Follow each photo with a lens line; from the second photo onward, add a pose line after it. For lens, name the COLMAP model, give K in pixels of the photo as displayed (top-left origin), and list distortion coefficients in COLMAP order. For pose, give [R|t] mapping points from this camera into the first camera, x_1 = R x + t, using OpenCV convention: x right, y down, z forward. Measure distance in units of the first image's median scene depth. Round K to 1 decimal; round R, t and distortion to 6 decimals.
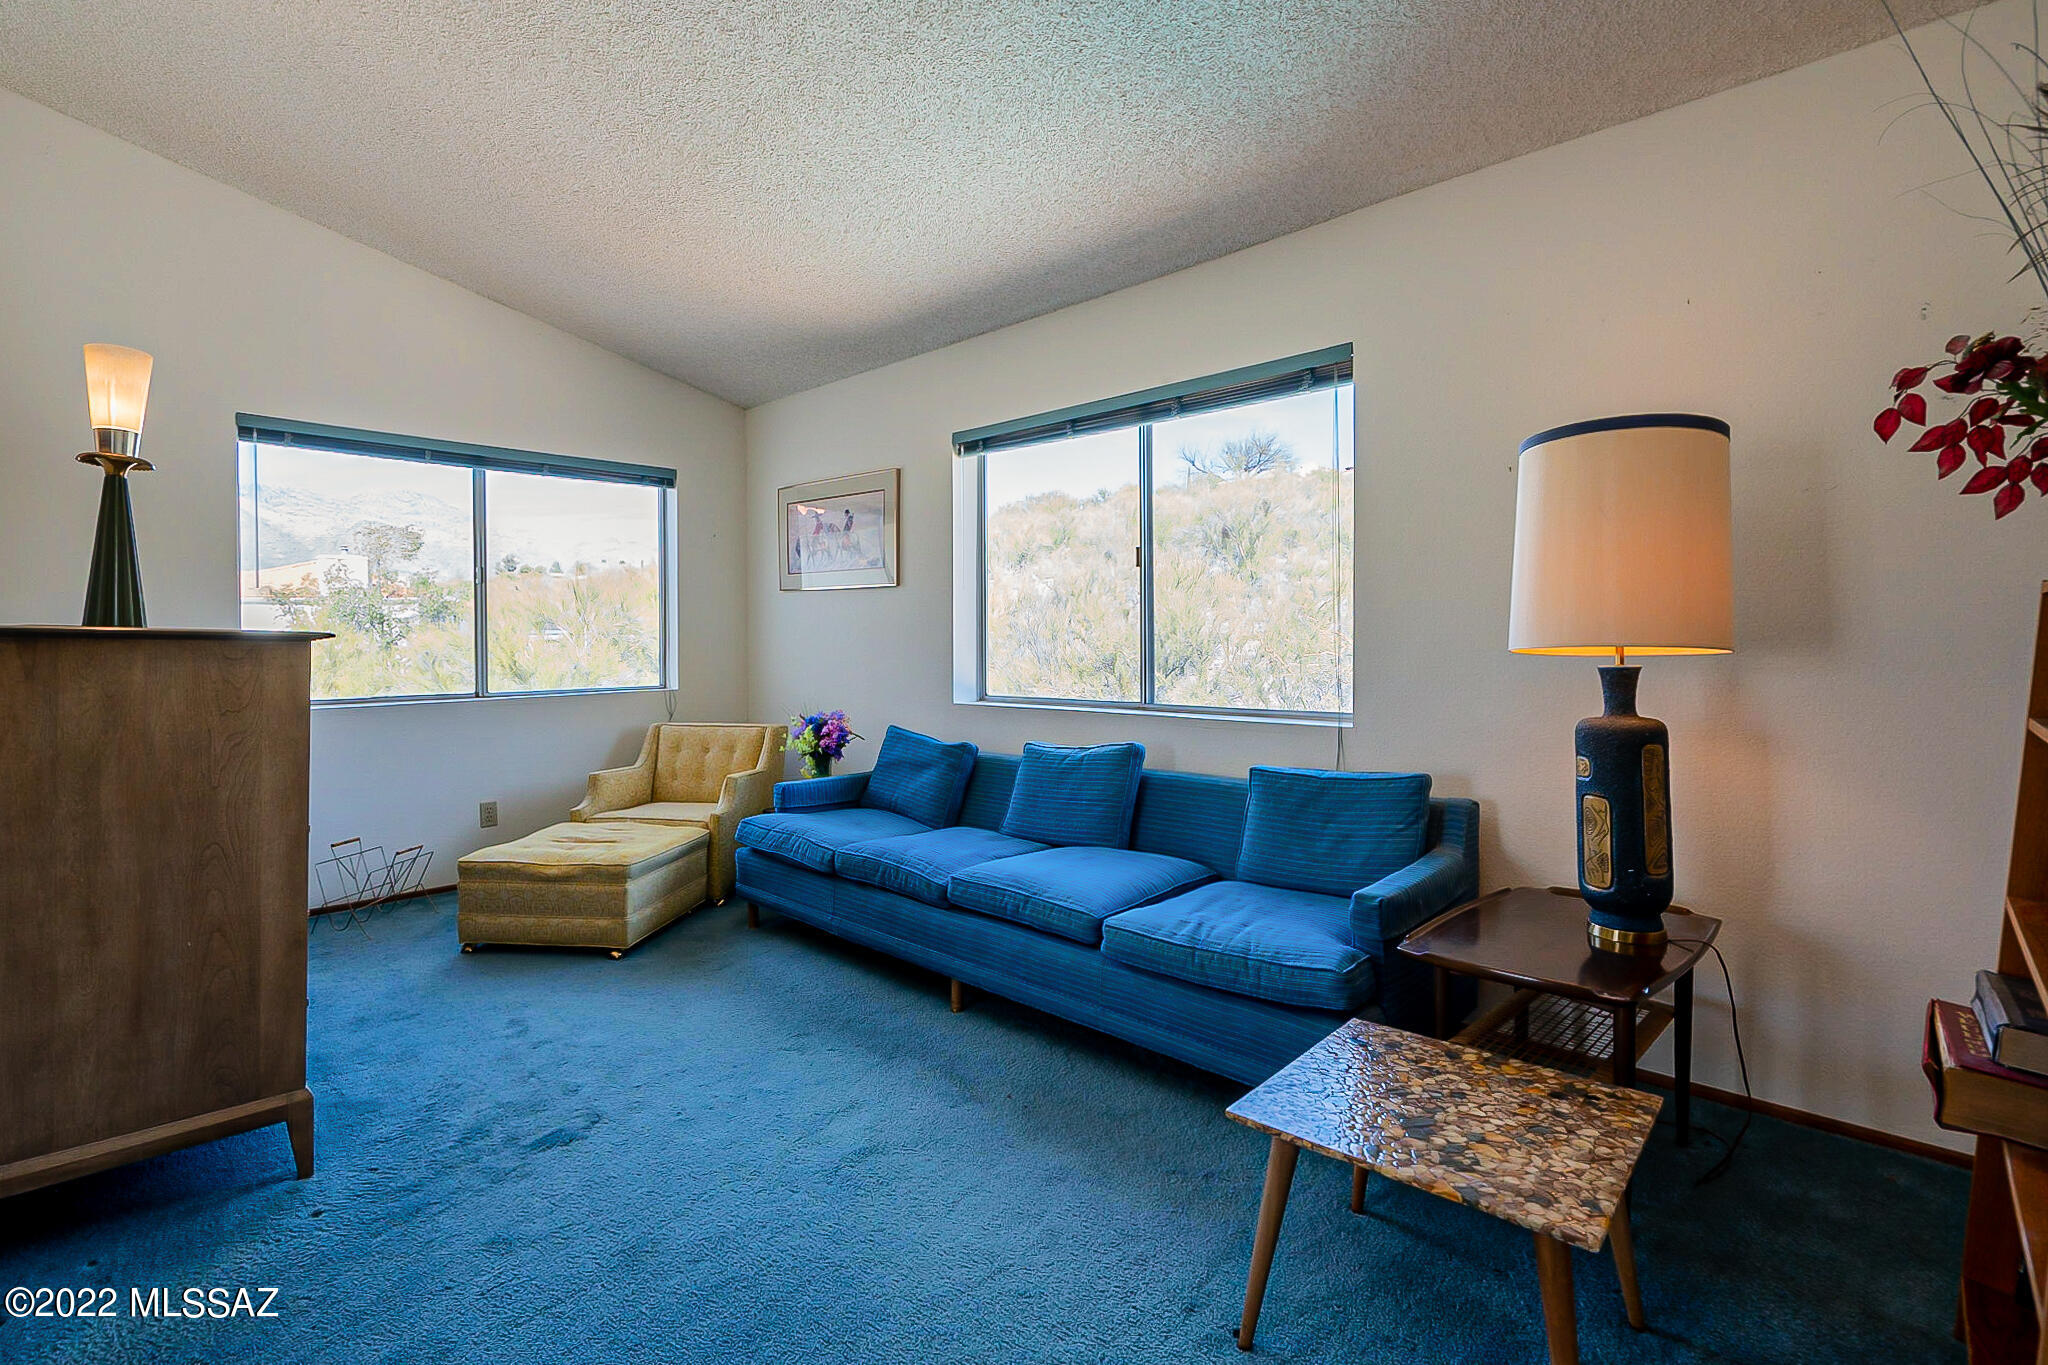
lens RADIAL K [[934.4, 0, 1022.8], [0, 934.4, 643.1], [0, 0, 1]] dist [-0.001139, 0.000048]
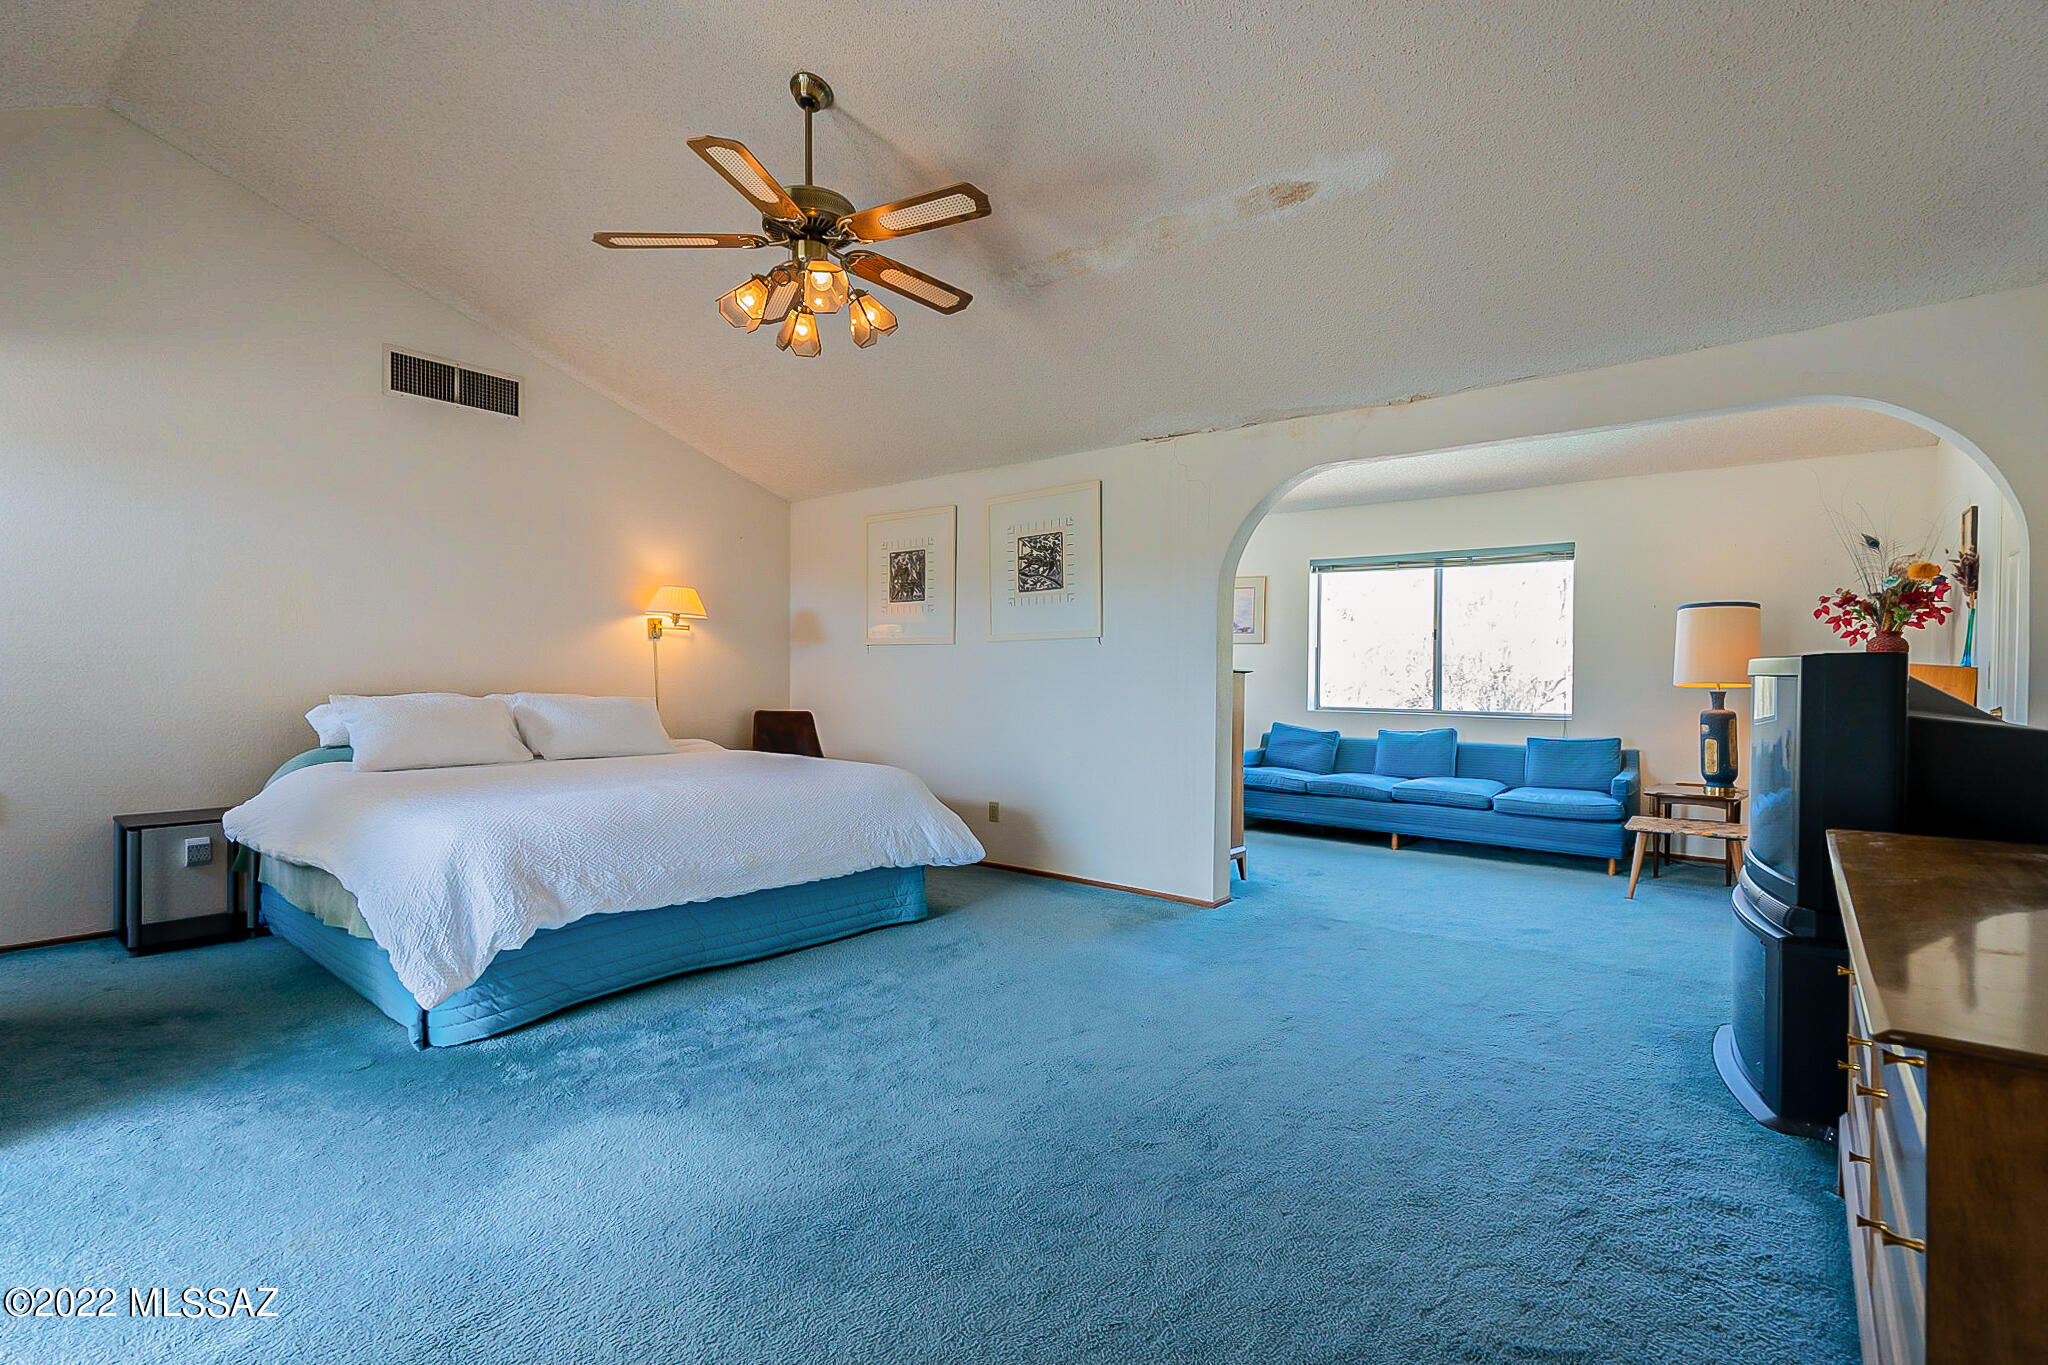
lens RADIAL K [[934.4, 0, 1010.5], [0, 934.4, 674.5], [0, 0, 1]] dist [-0.001139, 0.000048]
pose [[0.997445, 0.016018, 0.069623, -1.194282], [-0.015962, 0.999872, -0.001351, 0.009791], [-0.069636, 0.000237, 0.997572, -1.161308]]
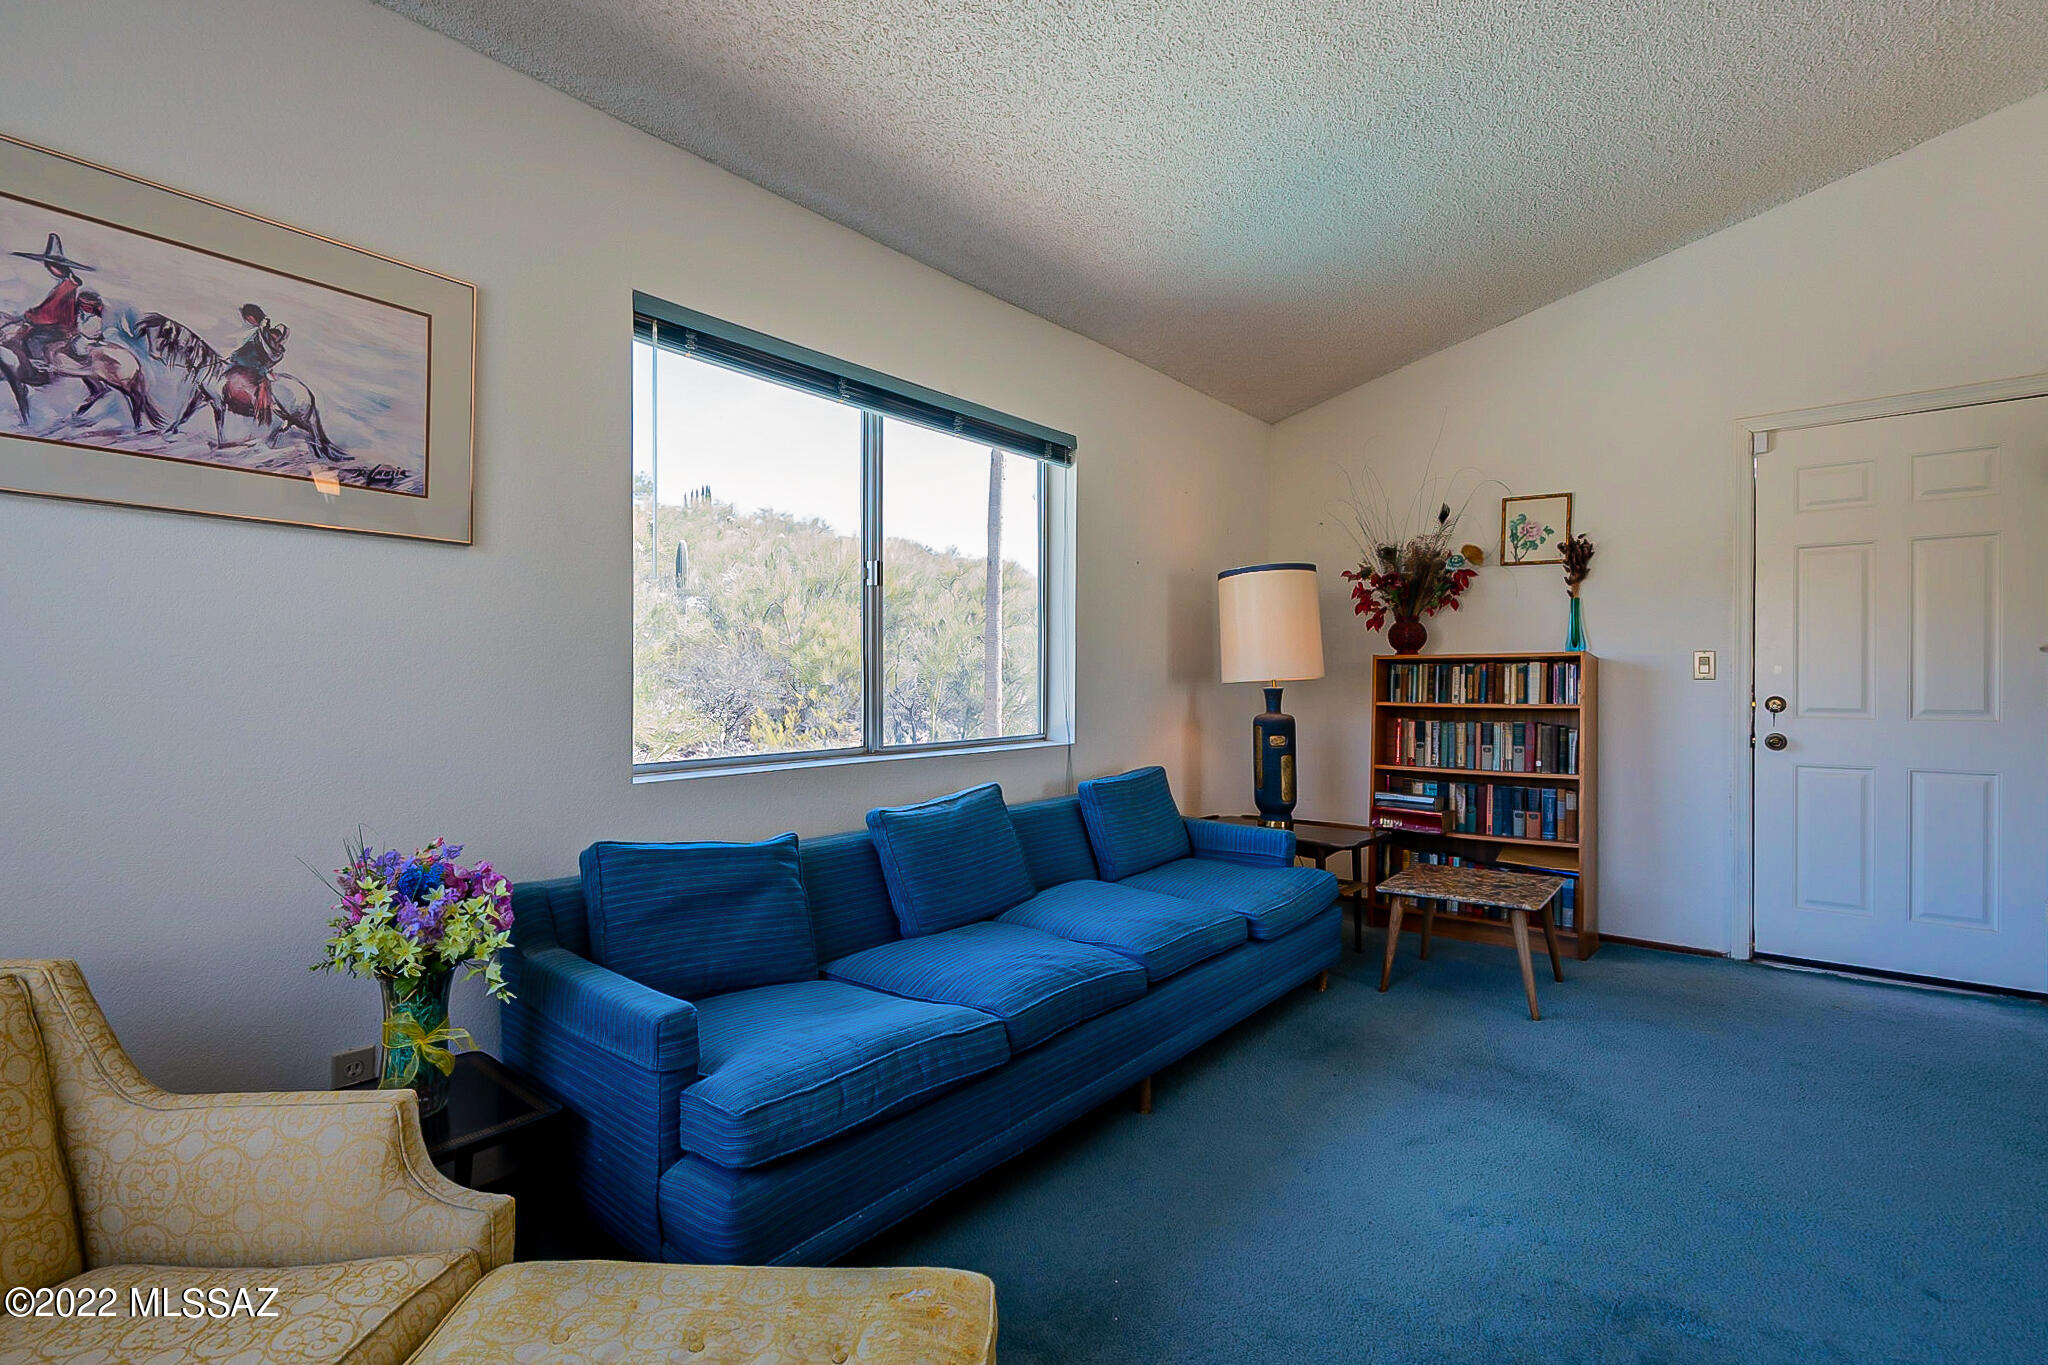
lens RADIAL K [[934.4, 0, 1005.8], [0, 934.4, 681.9], [0, 0, 1]] dist [-0.001139, 0.000048]
pose [[-0.042526, -0.000461, 0.999095, -0.975063], [0.002967, 0.999995, 0.000588, 0.006860], [-0.999091, 0.002989, -0.042524, 1.251410]]
